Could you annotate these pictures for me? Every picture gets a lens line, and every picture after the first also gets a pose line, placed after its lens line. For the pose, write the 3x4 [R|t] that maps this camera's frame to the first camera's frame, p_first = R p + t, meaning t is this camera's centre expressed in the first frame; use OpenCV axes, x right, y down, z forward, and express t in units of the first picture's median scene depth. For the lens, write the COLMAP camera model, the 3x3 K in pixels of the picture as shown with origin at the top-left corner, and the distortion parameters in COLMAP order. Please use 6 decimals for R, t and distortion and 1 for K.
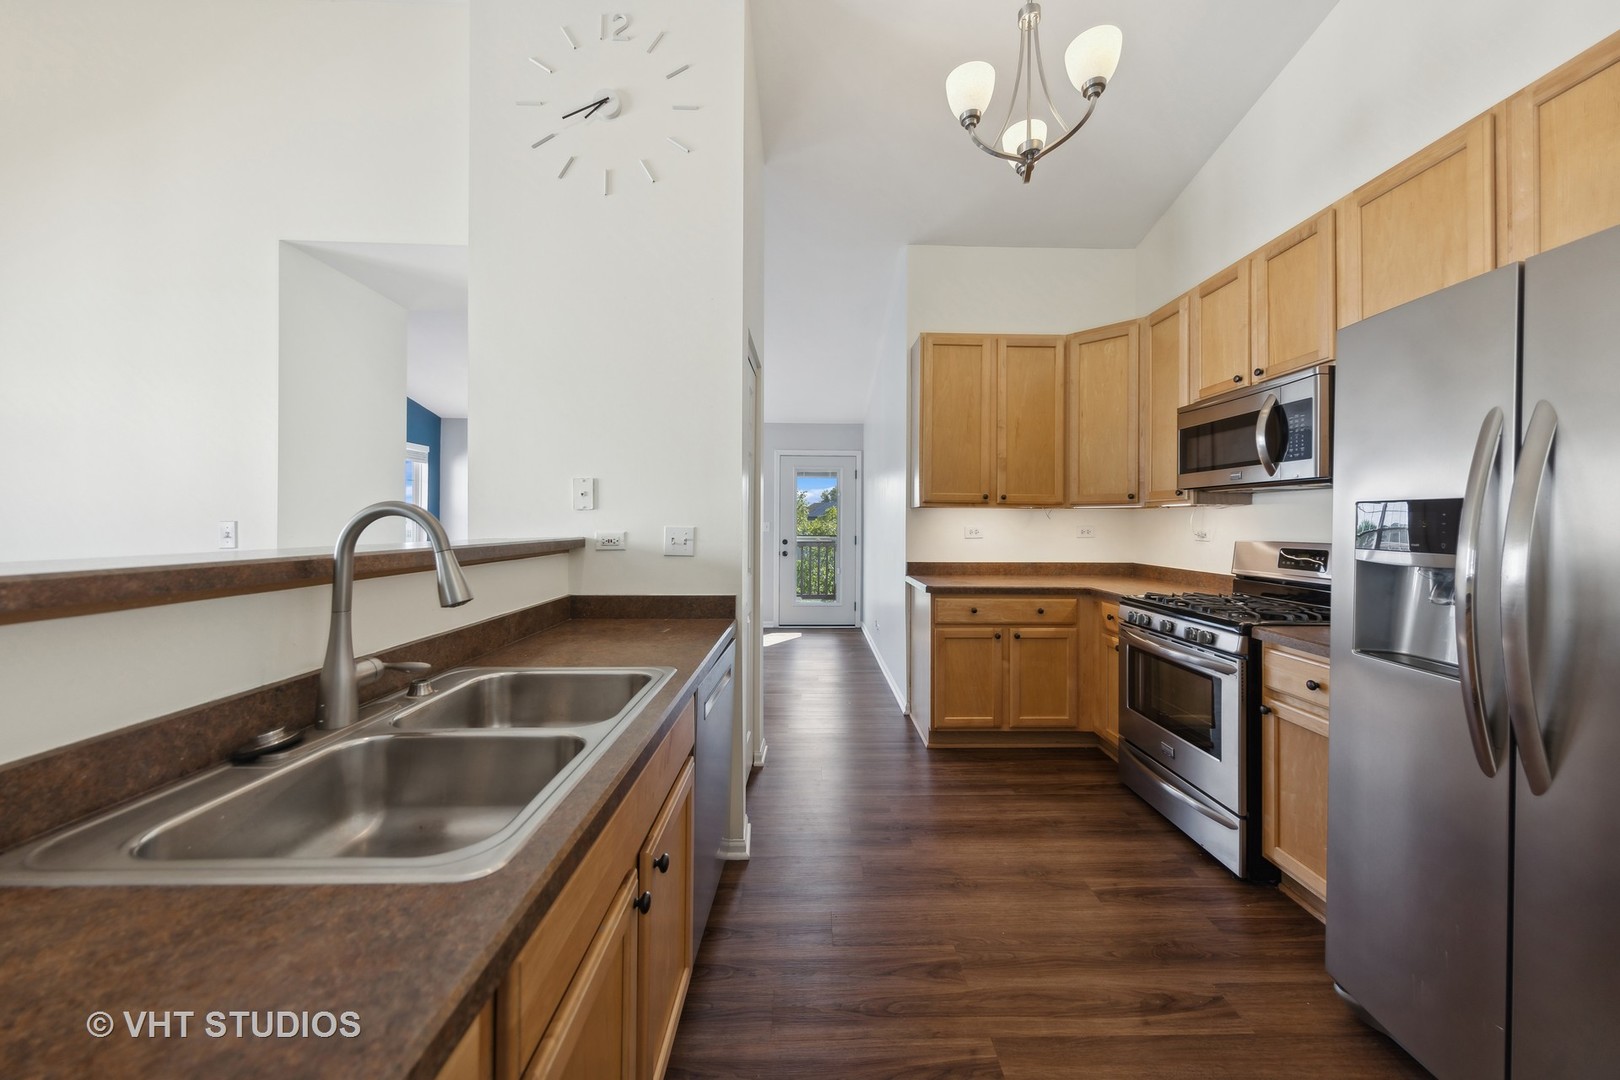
lens RADIAL K [[540.1, 0, 821.0], [0, 540.1, 519.9], [0, 0, 1]] dist [0.000389, -0.000005]
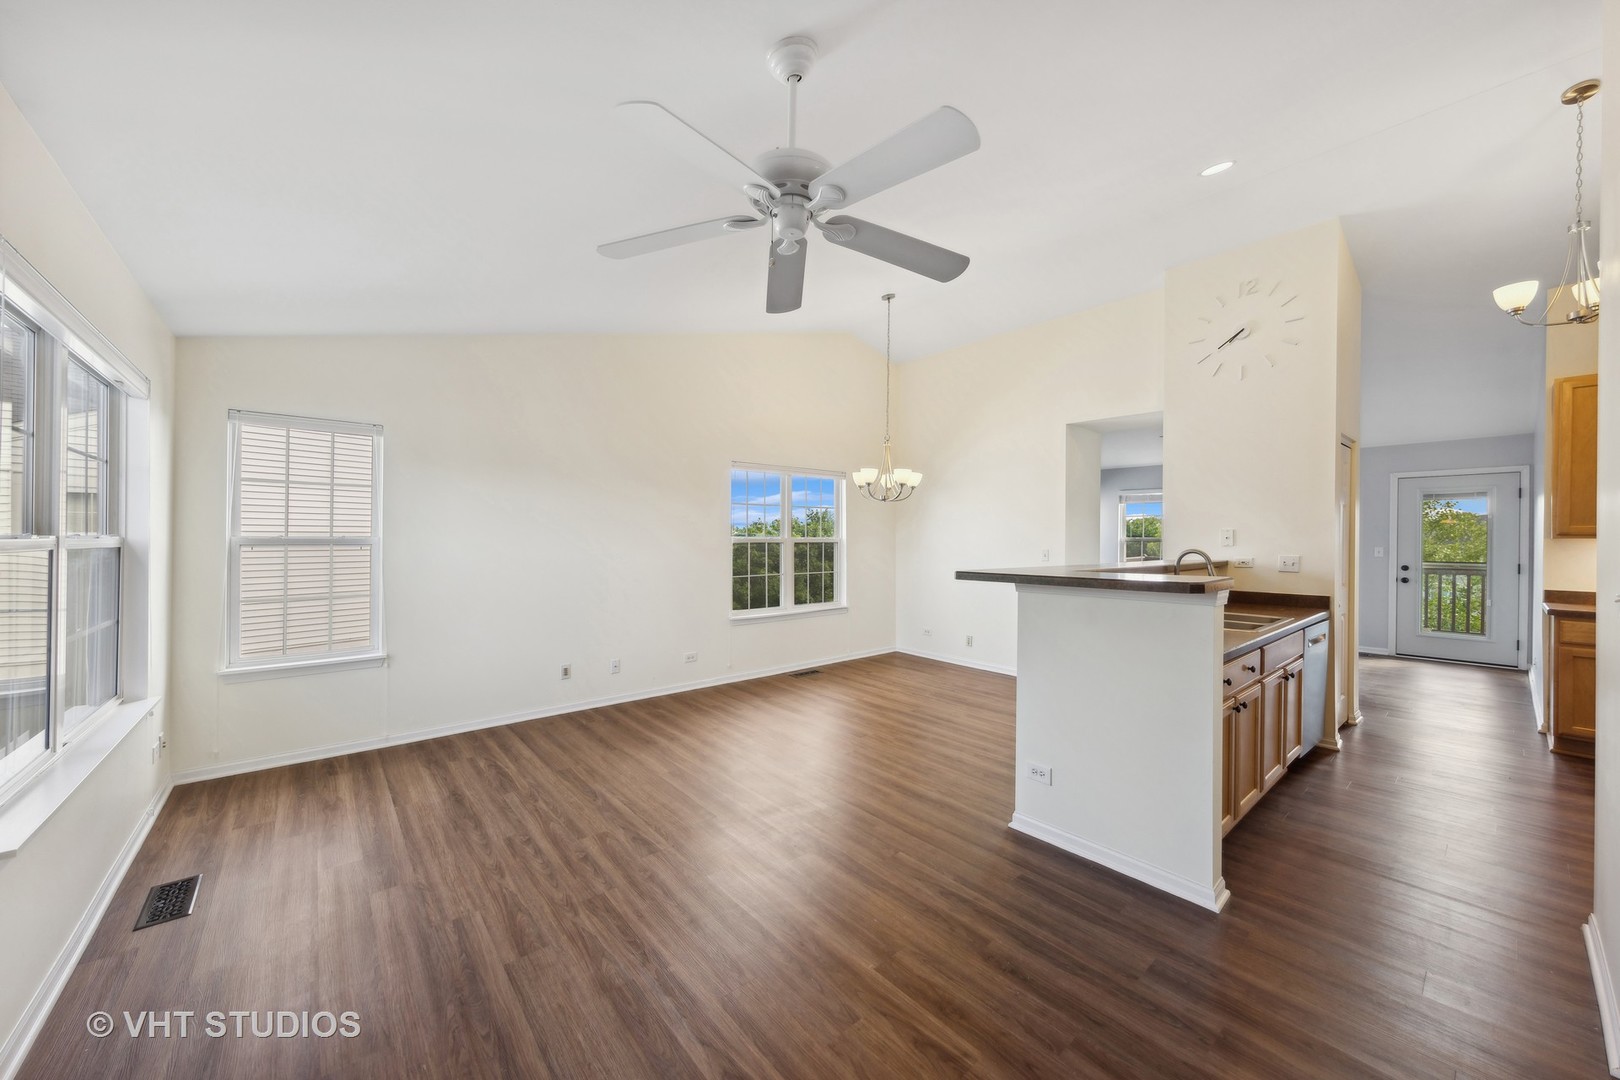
lens RADIAL K [[587.1, 0, 823.2], [0, 587.1, 544.4], [0, 0, 1]] dist [-0.001307, -0.000418]
pose [[0.633376, 0.004382, -0.773831, 0.245915], [0.005196, 0.999937, 0.009915, -0.048620], [0.773826, -0.010301, 0.633314, -1.334283]]
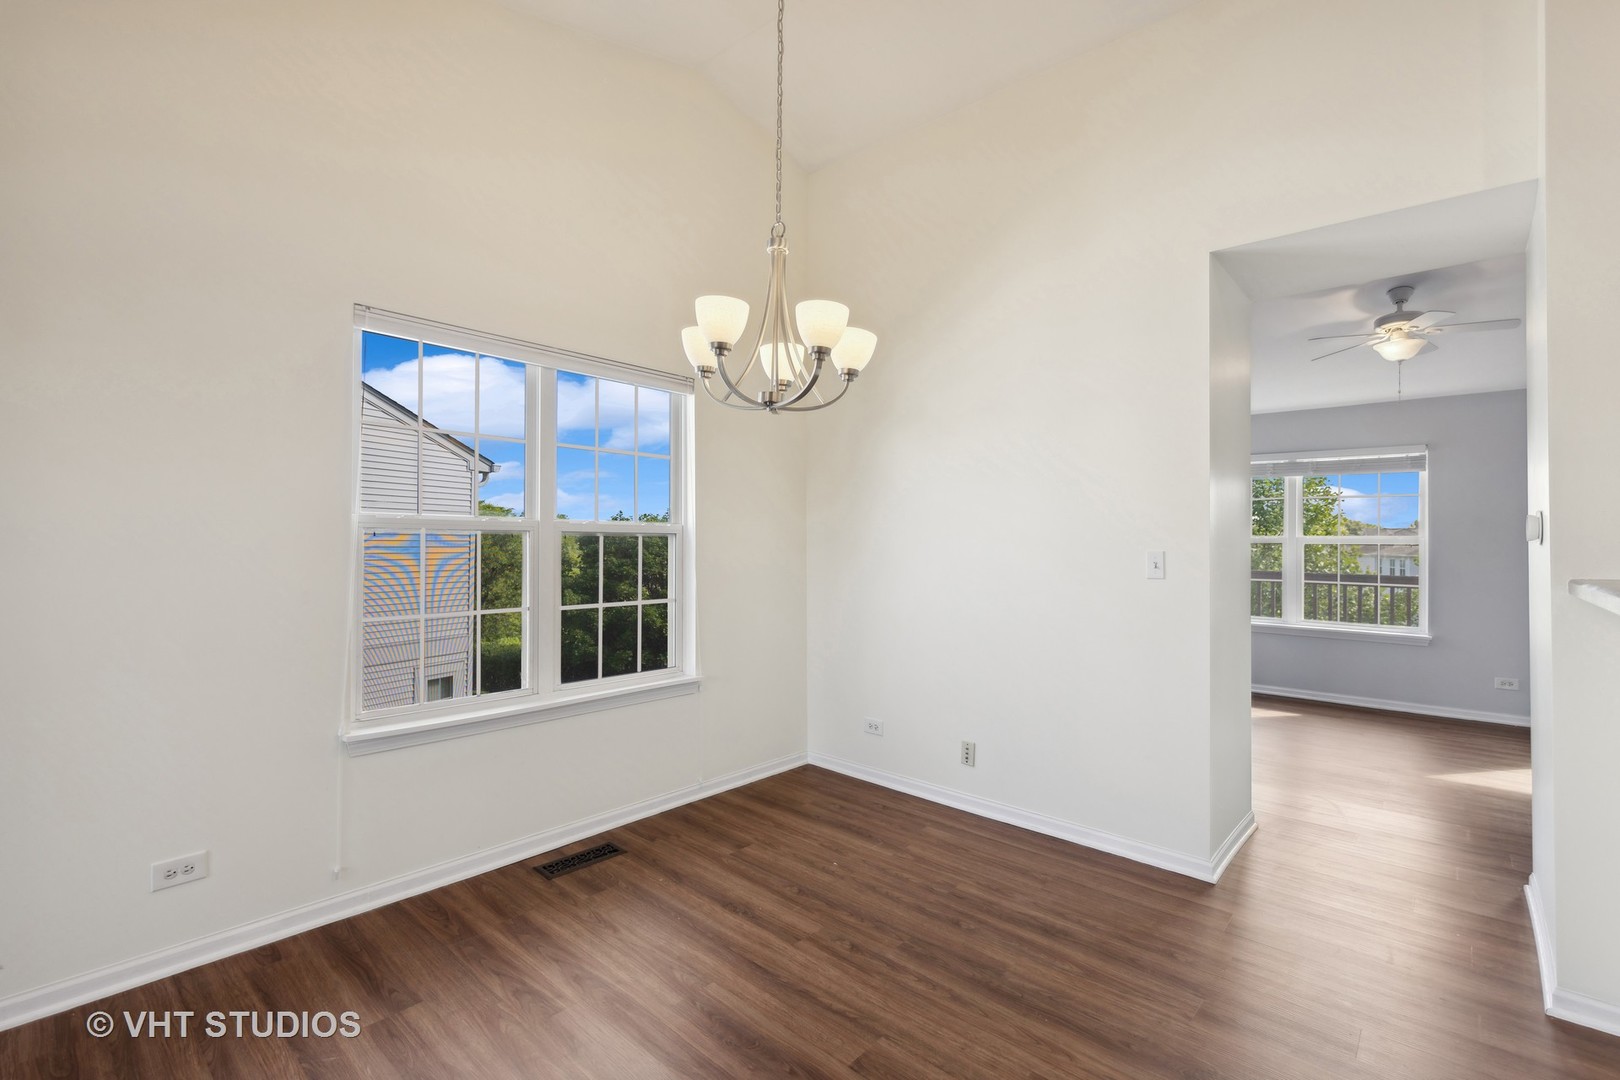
lens RADIAL K [[716.1, 0, 818.0], [0, 716.1, 539.9], [0, 0, 1]] dist [0.001535, 0.000091]
pose [[0.729661, -0.003460, -0.683800, -0.664871], [0.000601, 0.999990, -0.004418, -0.014768], [0.683809, 0.002813, 0.729656, -0.365920]]
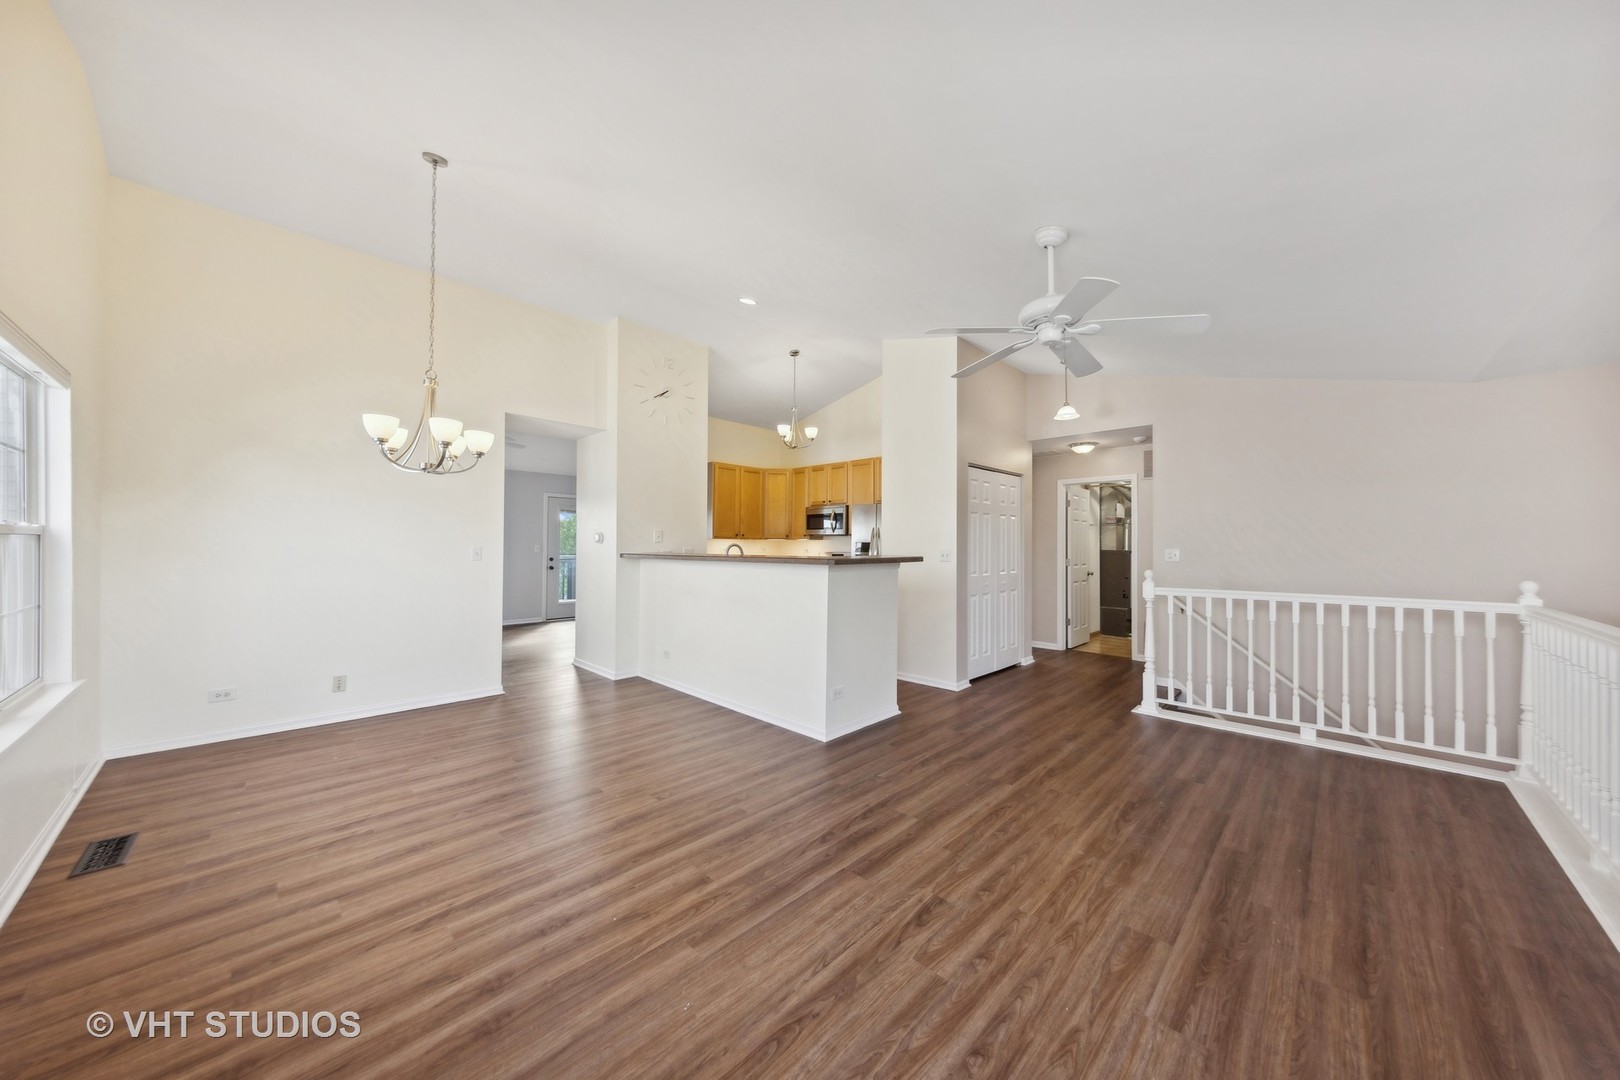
lens RADIAL K [[544.3, 0, 810.0], [0, 544.3, 540.0], [0, 0, 1]] dist [0.000886, 0.000016]
pose [[0.717597, 0.005742, 0.696435, -1.662314], [-0.005793, 0.999981, -0.002275, -0.026753], [-0.696435, -0.002402, 0.717616, -1.363960]]
